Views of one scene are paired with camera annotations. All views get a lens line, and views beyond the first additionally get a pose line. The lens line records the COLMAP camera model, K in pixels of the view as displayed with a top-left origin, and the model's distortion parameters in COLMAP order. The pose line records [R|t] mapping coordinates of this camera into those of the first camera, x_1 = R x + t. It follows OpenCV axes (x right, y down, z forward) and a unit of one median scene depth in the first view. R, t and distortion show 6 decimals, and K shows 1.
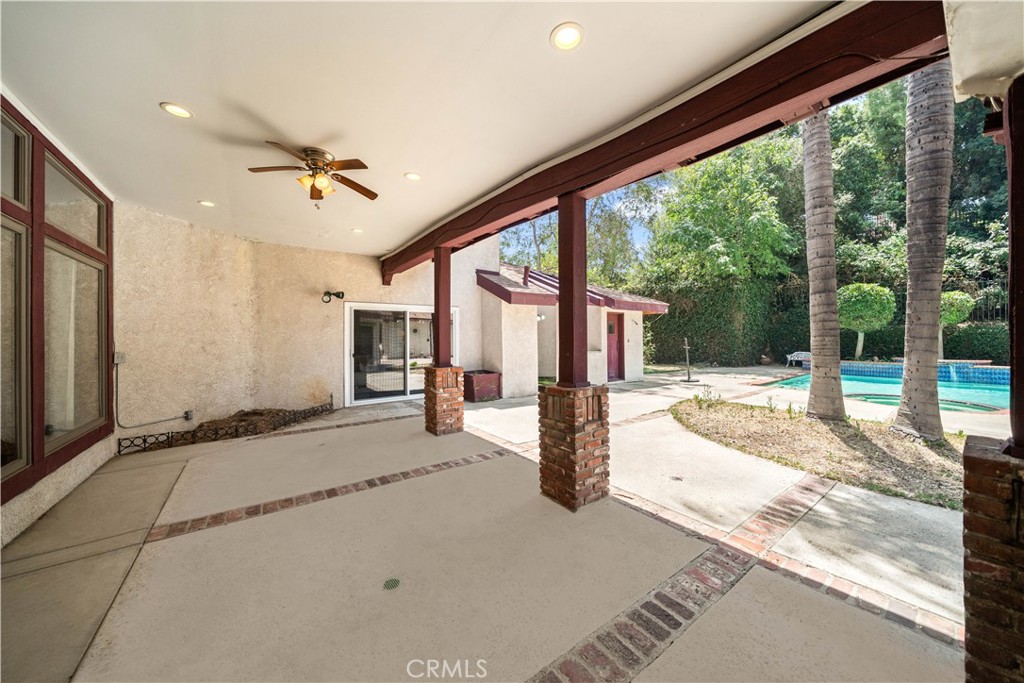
lens RADIAL K [[349.3, 0, 512.0], [0, 349.3, 341.5], [0, 0, 1]] dist [-0.000987, -0.000058]
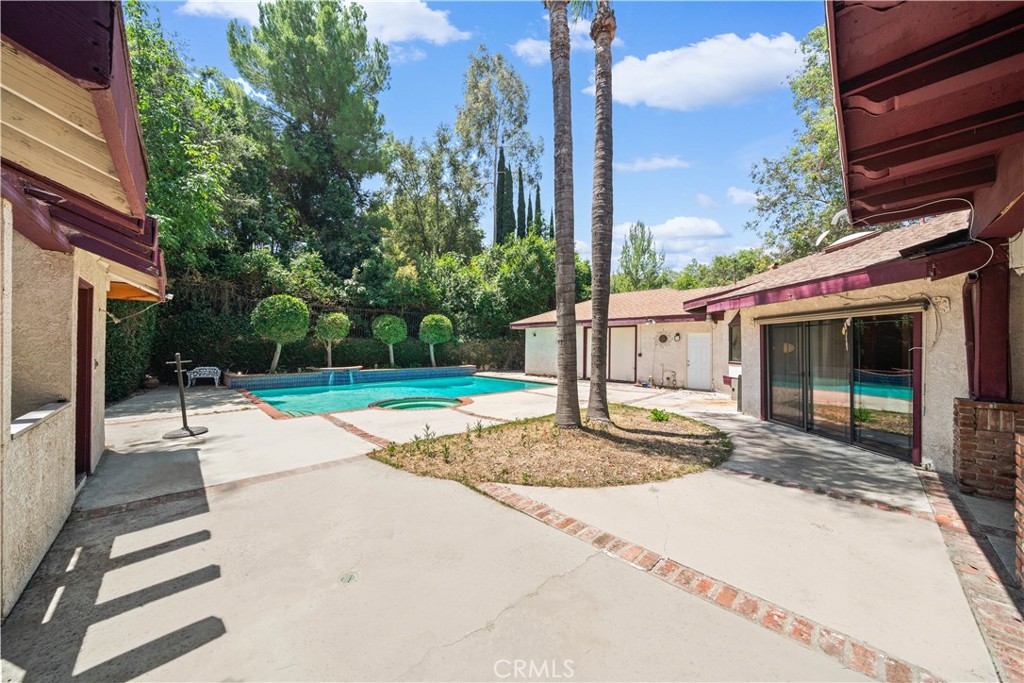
lens RADIAL K [[349.3, 0, 512.0], [0, 349.3, 341.5], [0, 0, 1]] dist [-0.000987, -0.000058]
pose [[-0.138984, 0.020371, 0.990085, -0.073911], [0.008486, 0.999776, -0.019380, -0.009260], [-0.990258, 0.005708, -0.139125, 0.566414]]
